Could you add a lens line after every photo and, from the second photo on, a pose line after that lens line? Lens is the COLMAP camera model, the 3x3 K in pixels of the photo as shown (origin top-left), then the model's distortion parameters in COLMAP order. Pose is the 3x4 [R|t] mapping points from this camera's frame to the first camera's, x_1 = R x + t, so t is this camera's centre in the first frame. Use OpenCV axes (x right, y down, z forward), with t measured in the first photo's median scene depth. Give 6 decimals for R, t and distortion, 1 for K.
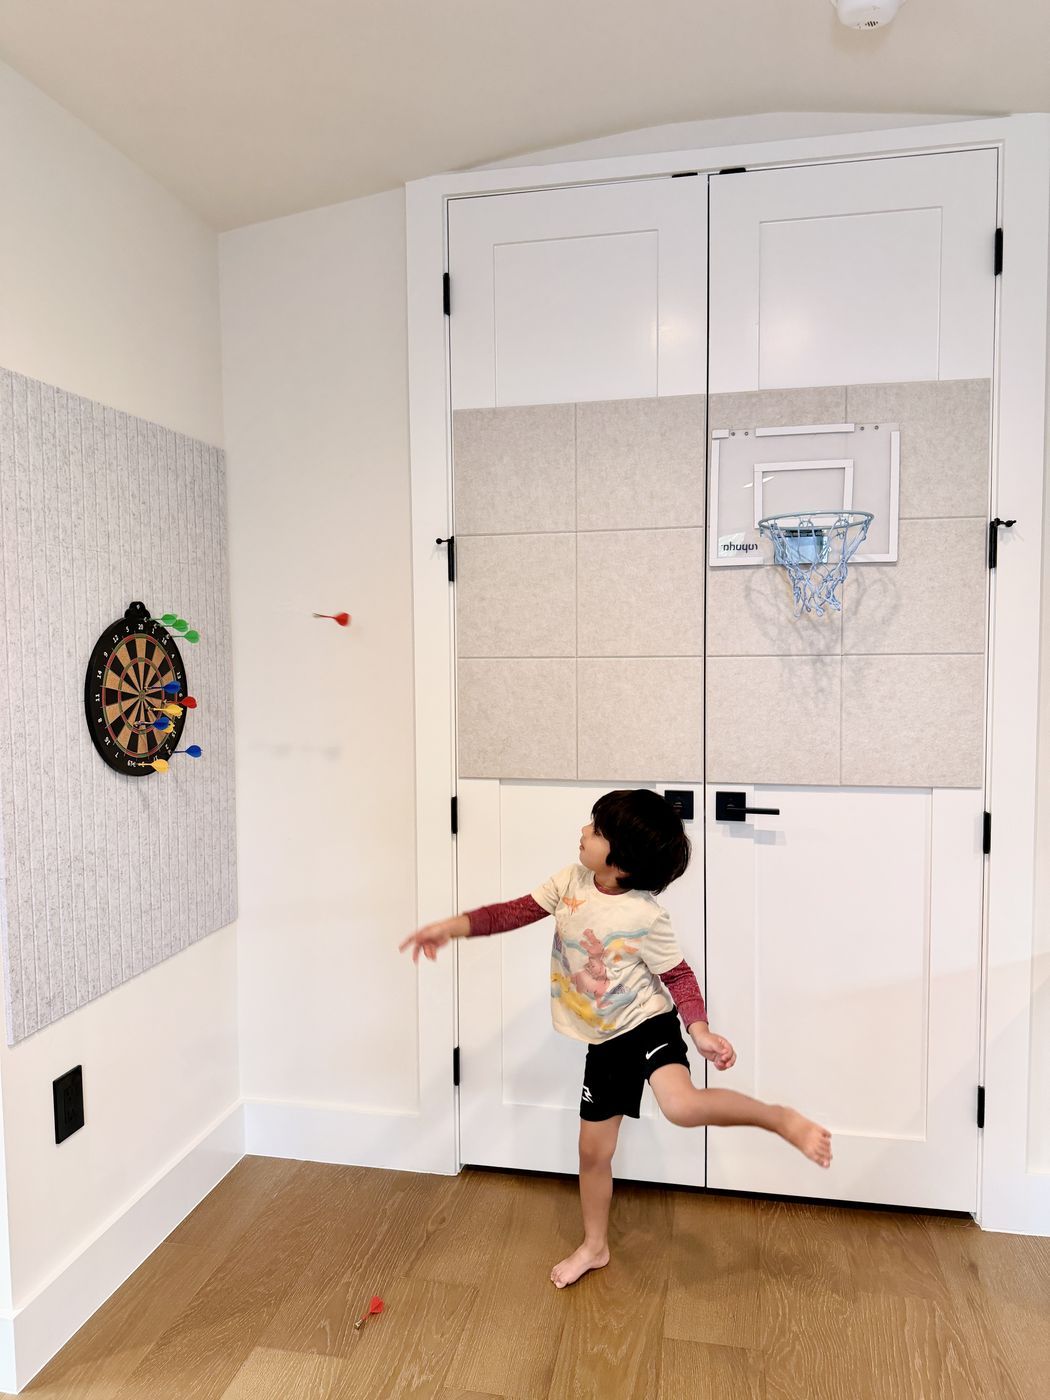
lens RADIAL K [[1006.3, 0, 527.9], [0, 1006.3, 700.0], [0, 0, 1]] dist [0.026639, -0.009426]
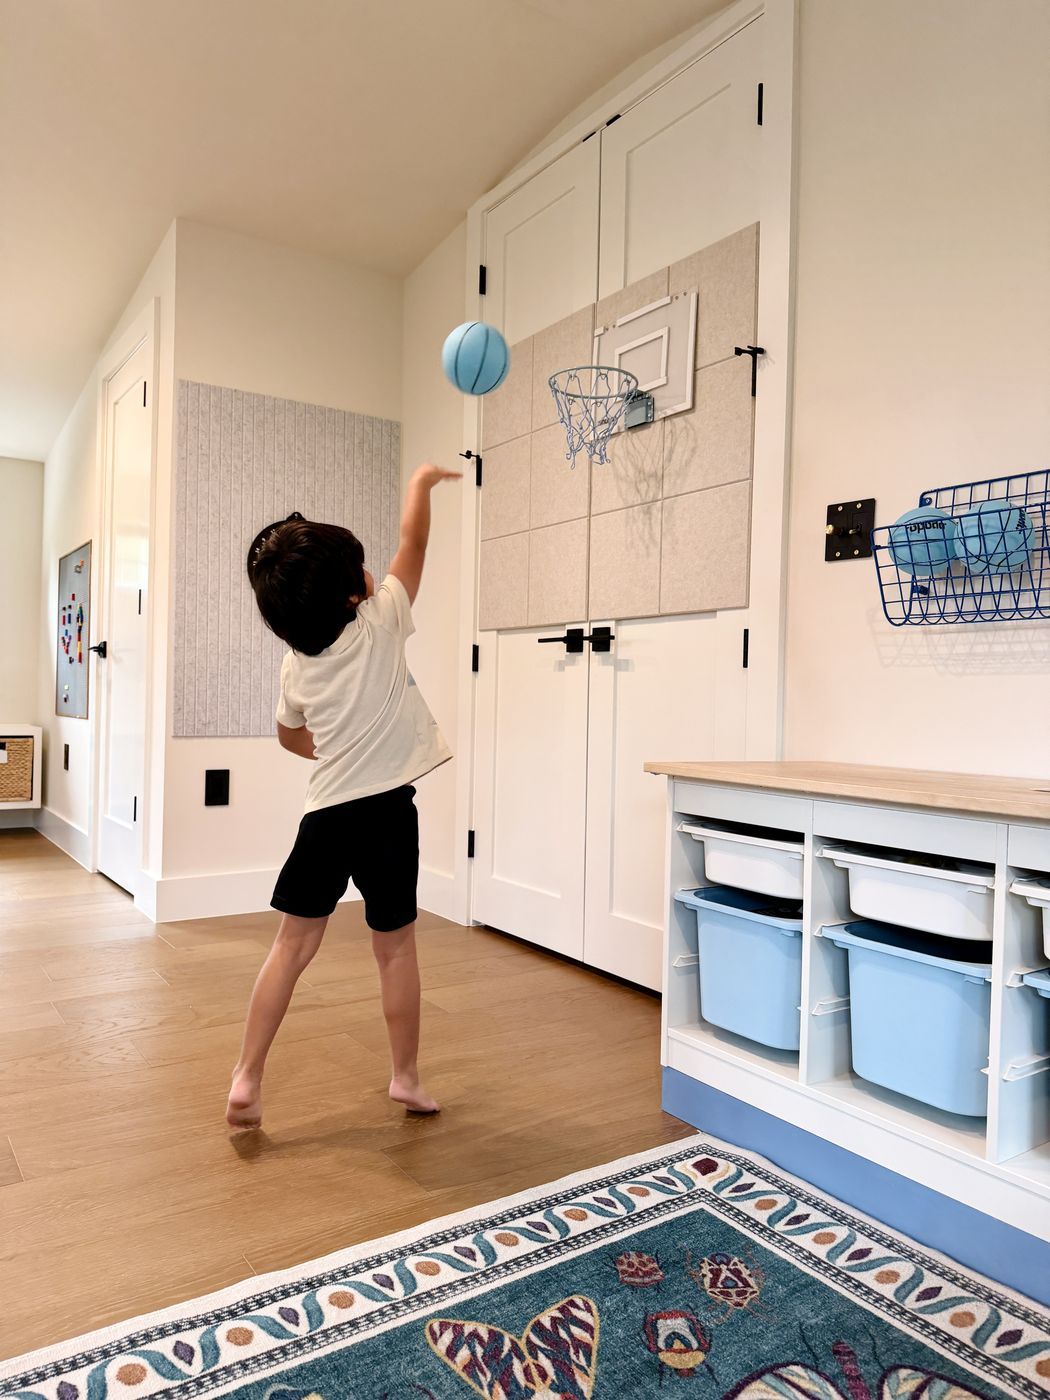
lens RADIAL K [[1006.3, 0, 520.7], [0, 1006.3, 700.3], [0, 0, 1]] dist [0.026639, -0.009426]
pose [[0.702686, 0.025337, -0.711049, 1.030499], [-0.073185, 0.996639, -0.036811, 0.238877], [0.707726, 0.077905, 0.702179, 0.109259]]
